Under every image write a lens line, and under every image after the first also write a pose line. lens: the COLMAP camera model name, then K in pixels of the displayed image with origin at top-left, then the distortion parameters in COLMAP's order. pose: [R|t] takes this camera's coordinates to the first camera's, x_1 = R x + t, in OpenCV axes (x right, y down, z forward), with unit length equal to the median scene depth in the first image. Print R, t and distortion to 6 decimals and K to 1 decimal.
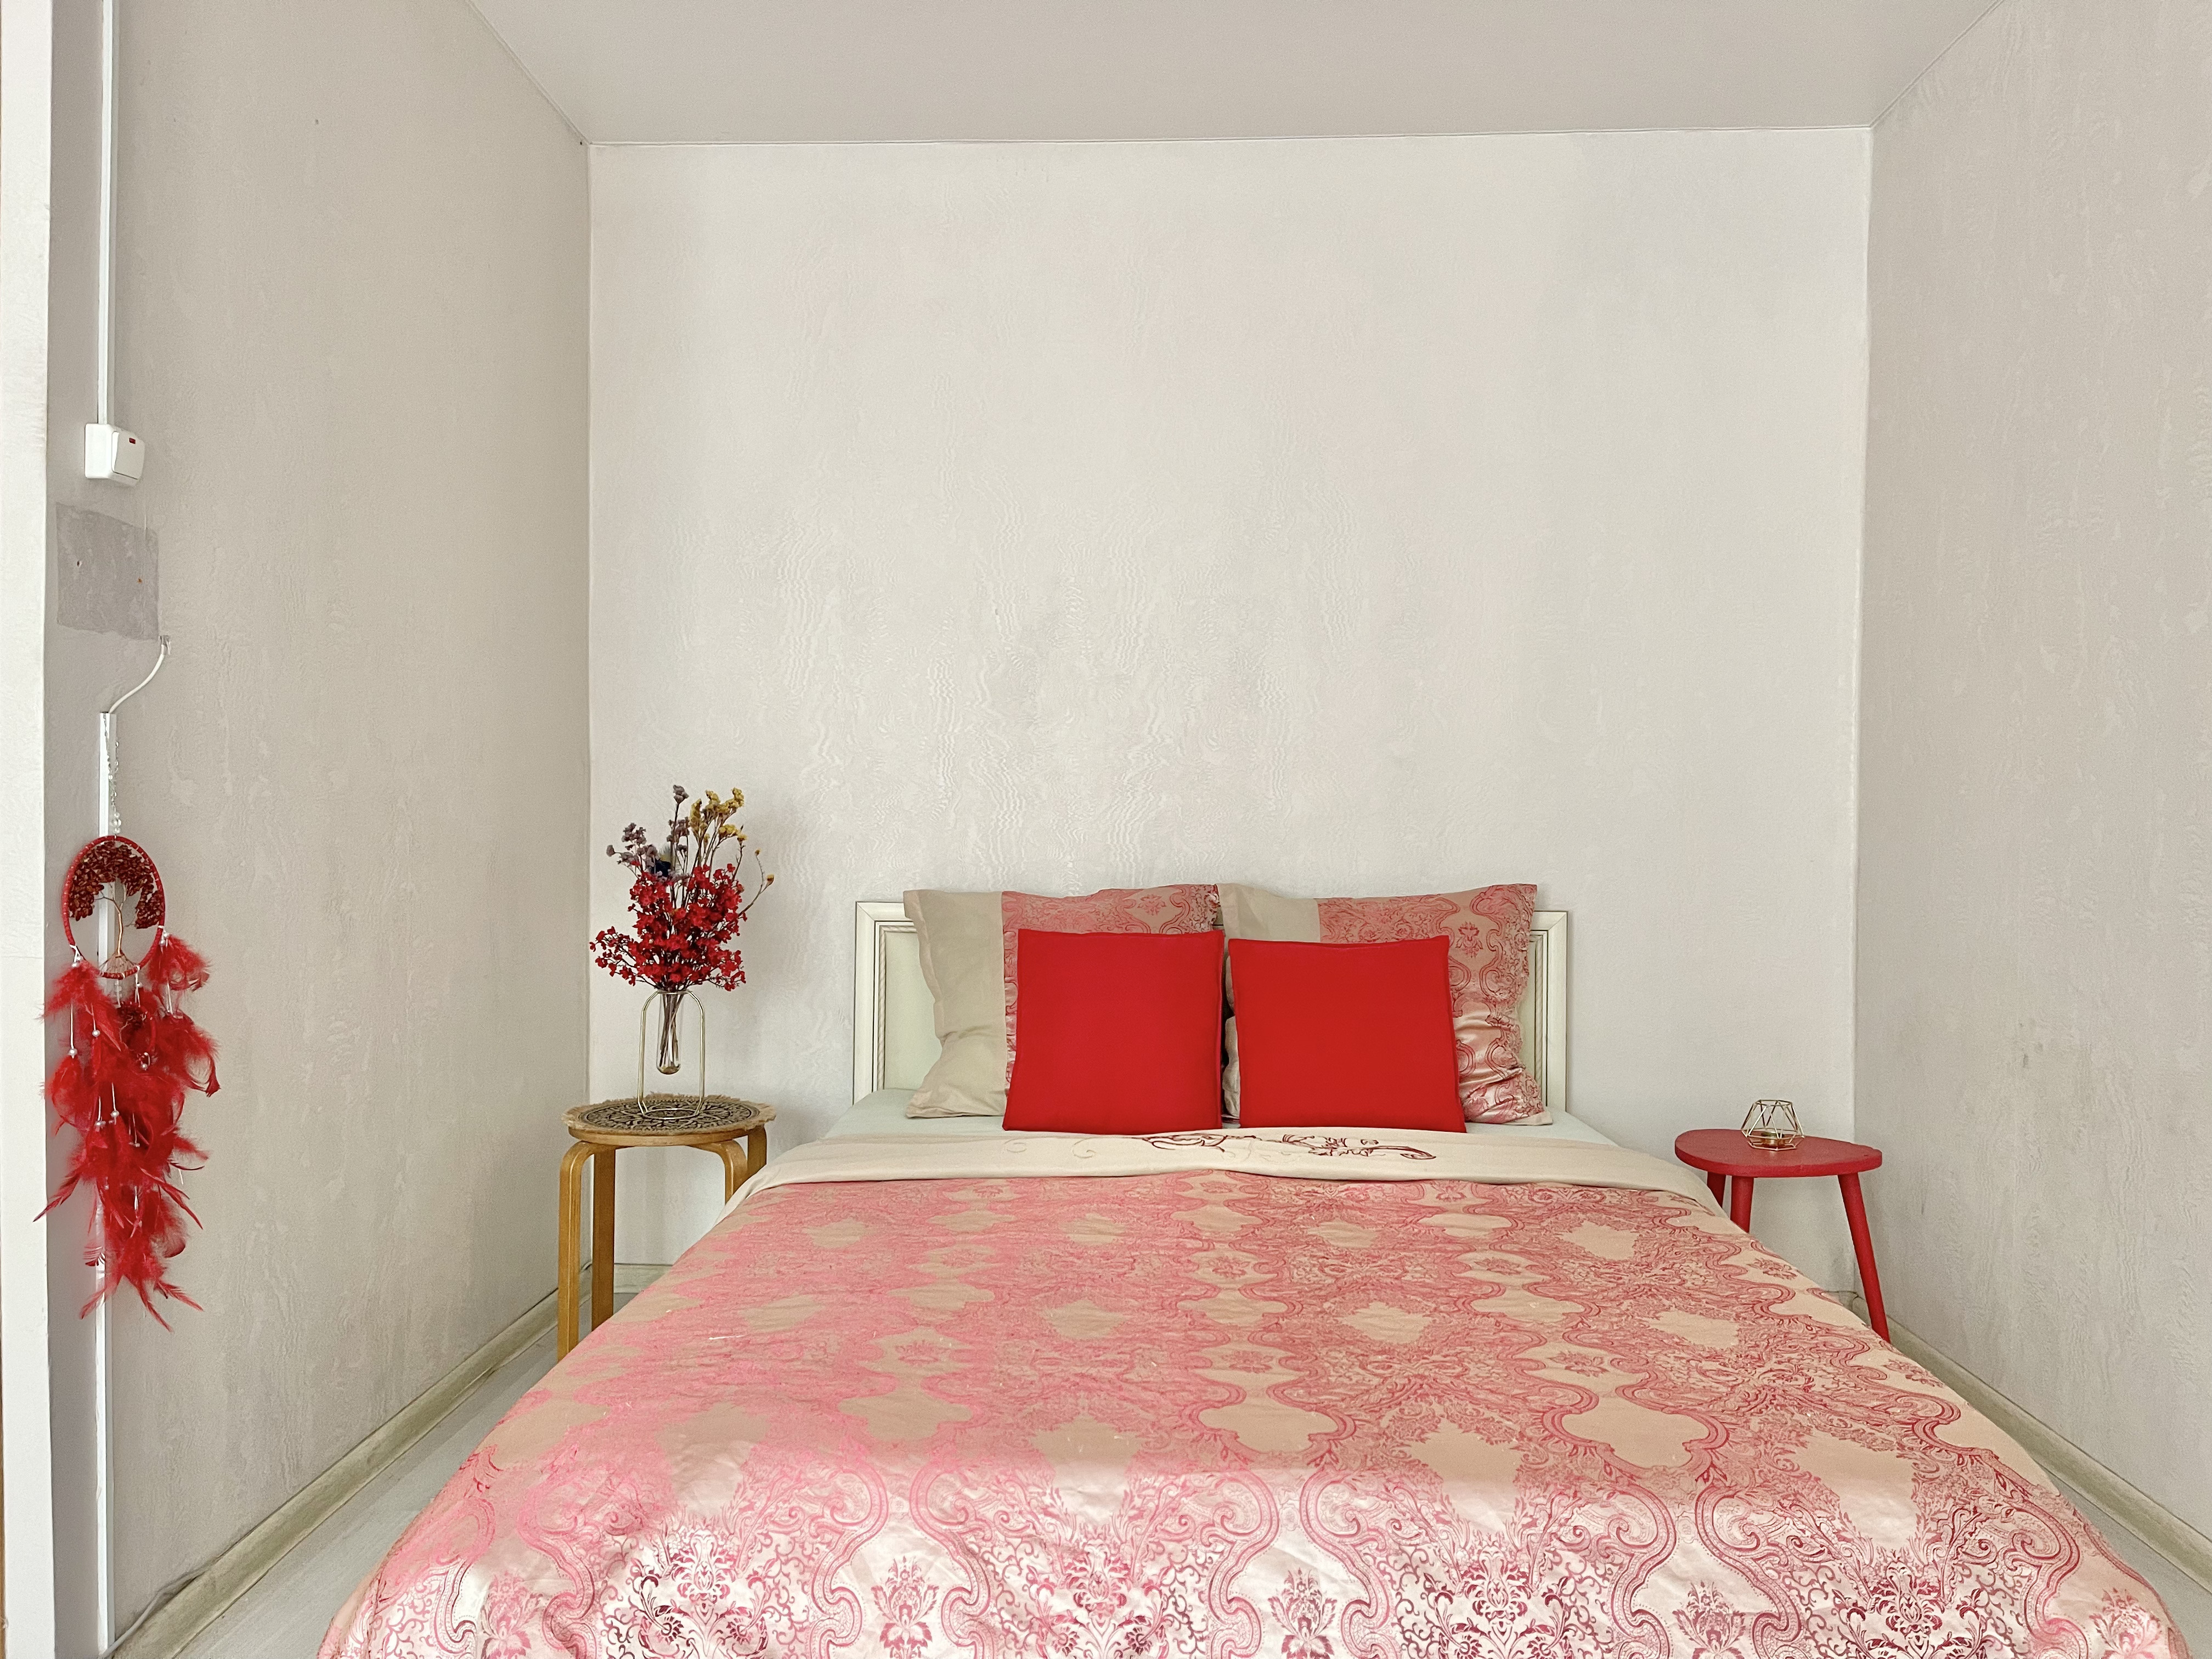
lens RADIAL K [[1676.7, 0, 1106.0], [0, 1676.7, 829.5], [0, 0, 1]] dist [-0.006420, -0.004003]
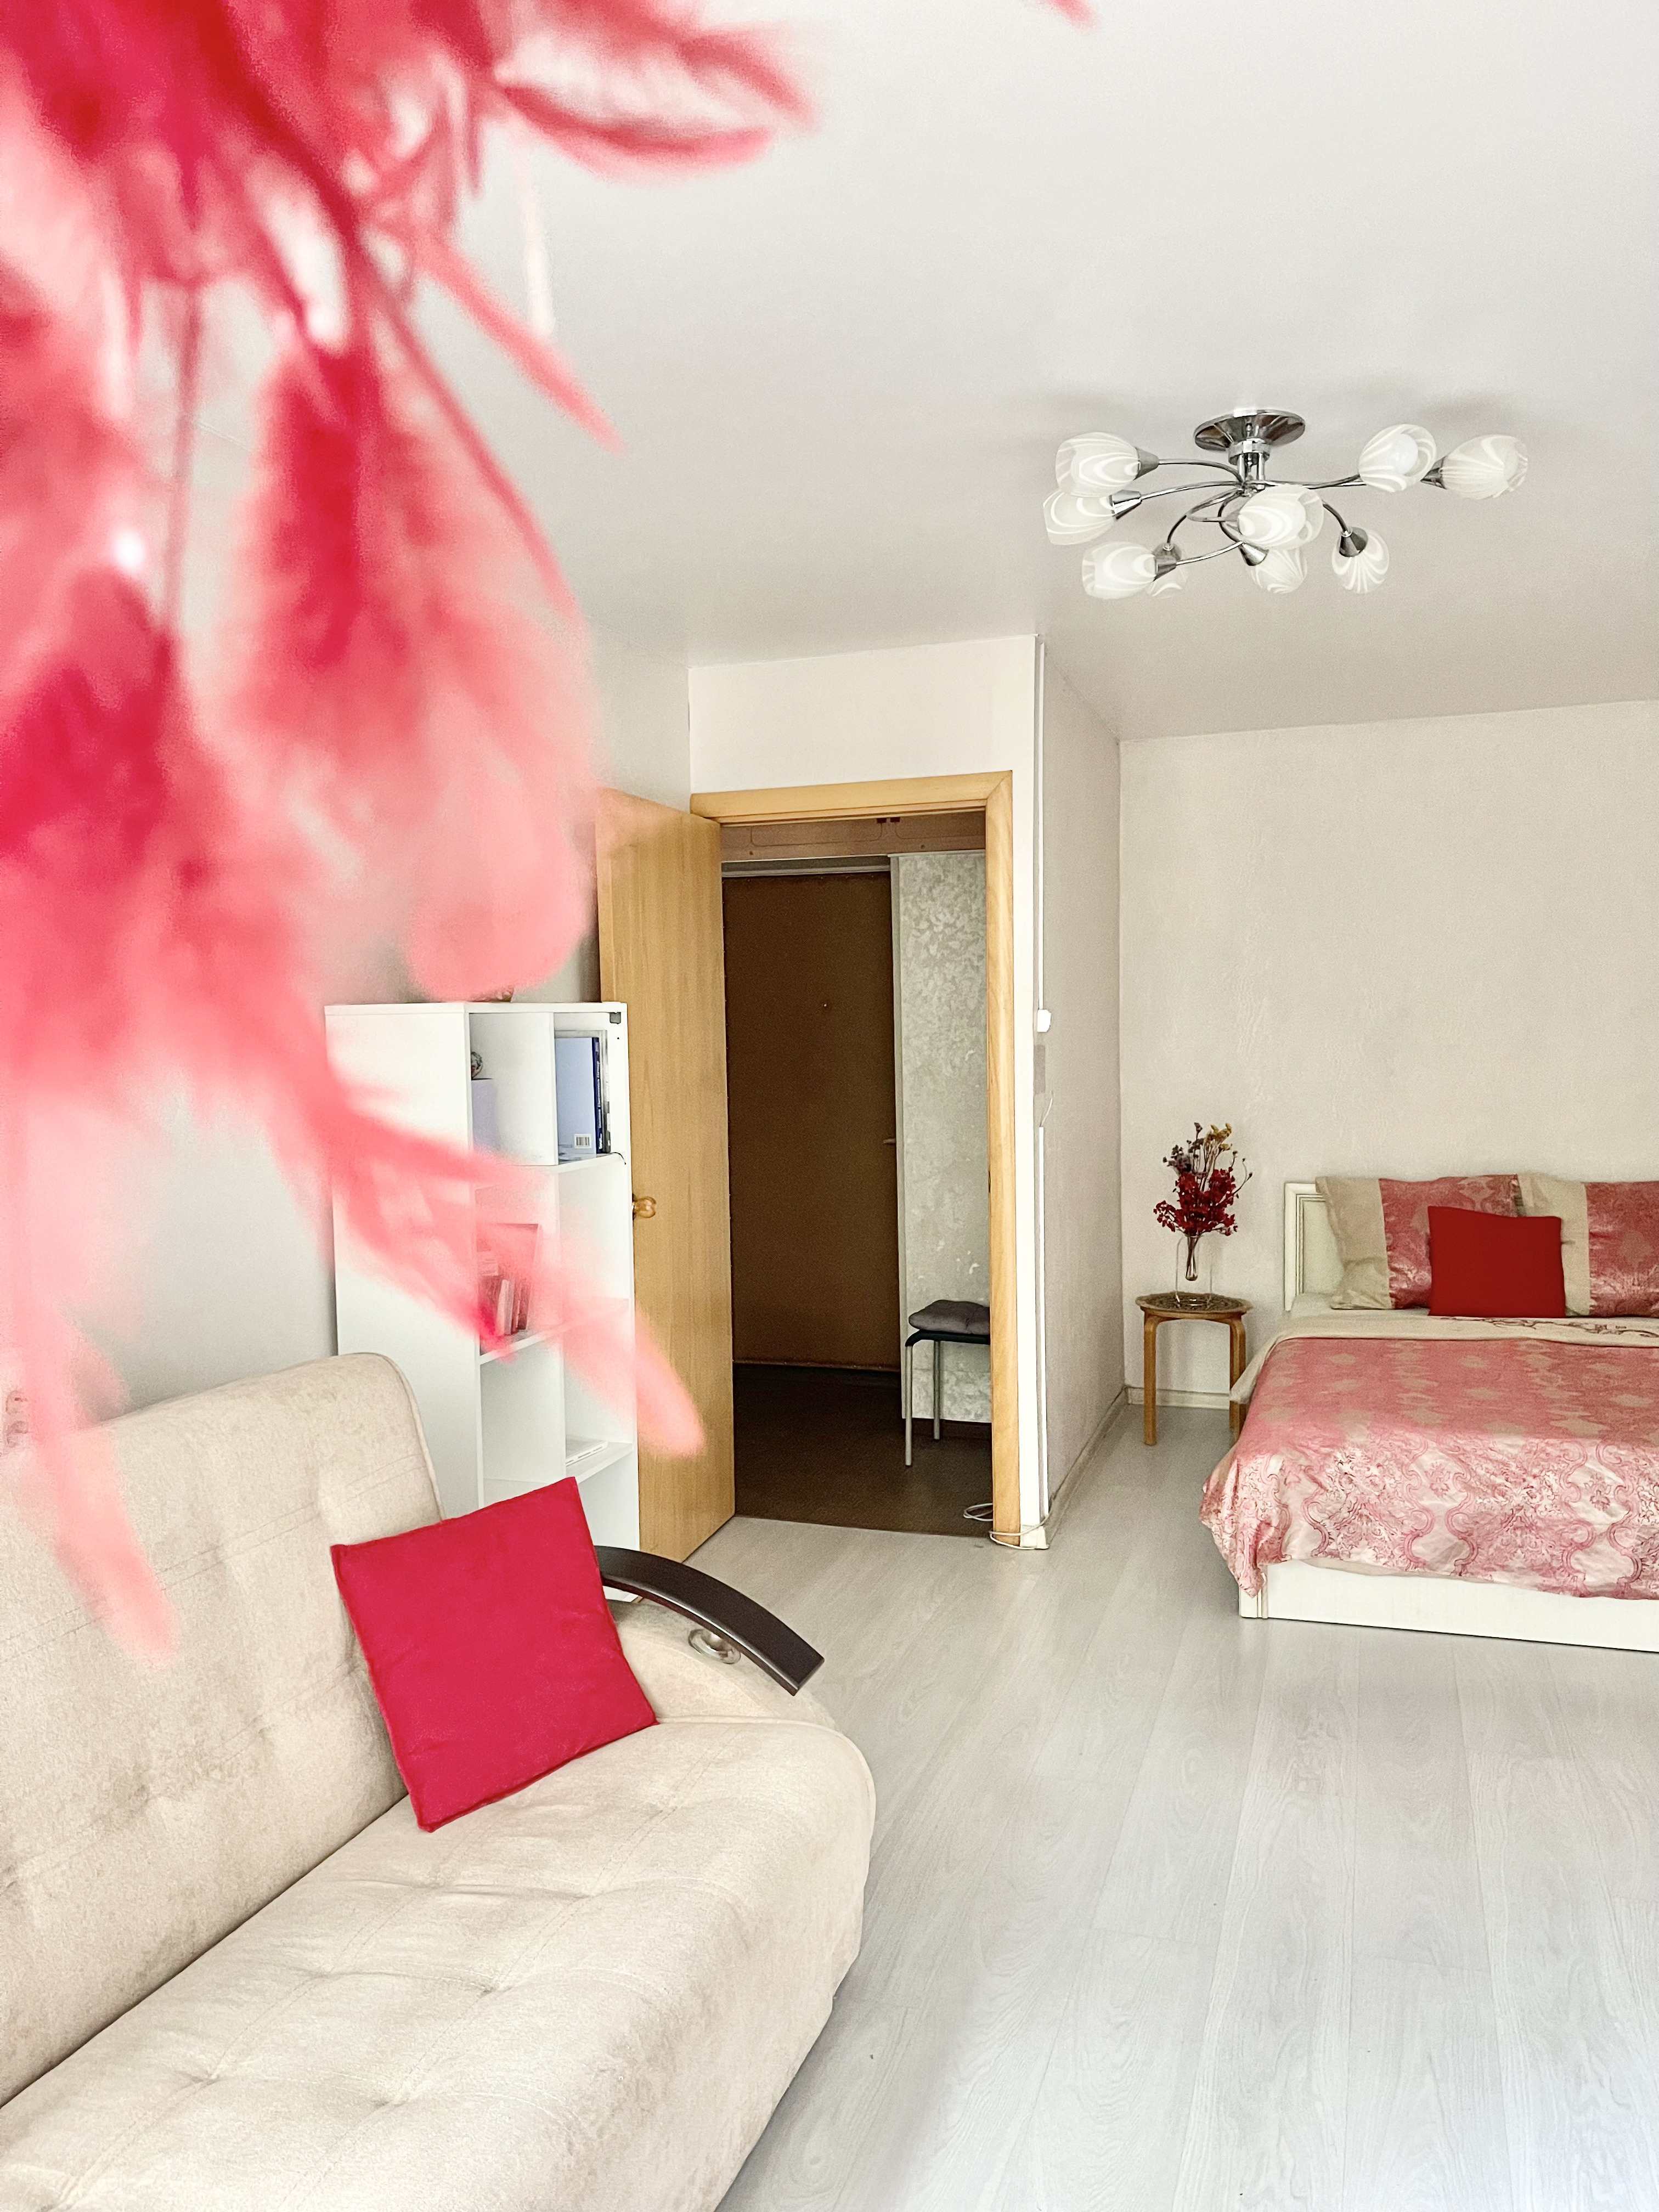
lens RADIAL K [[1673.9, 0, 831.9], [0, 1673.9, 1135.1], [0, 0, 1]] dist [0.058777, 0.000154]
pose [[0.962969, -0.001547, -0.269607, -0.154103], [0.017396, 0.998256, 0.056405, -0.128401], [0.269050, -0.059006, 0.961317, -0.894495]]
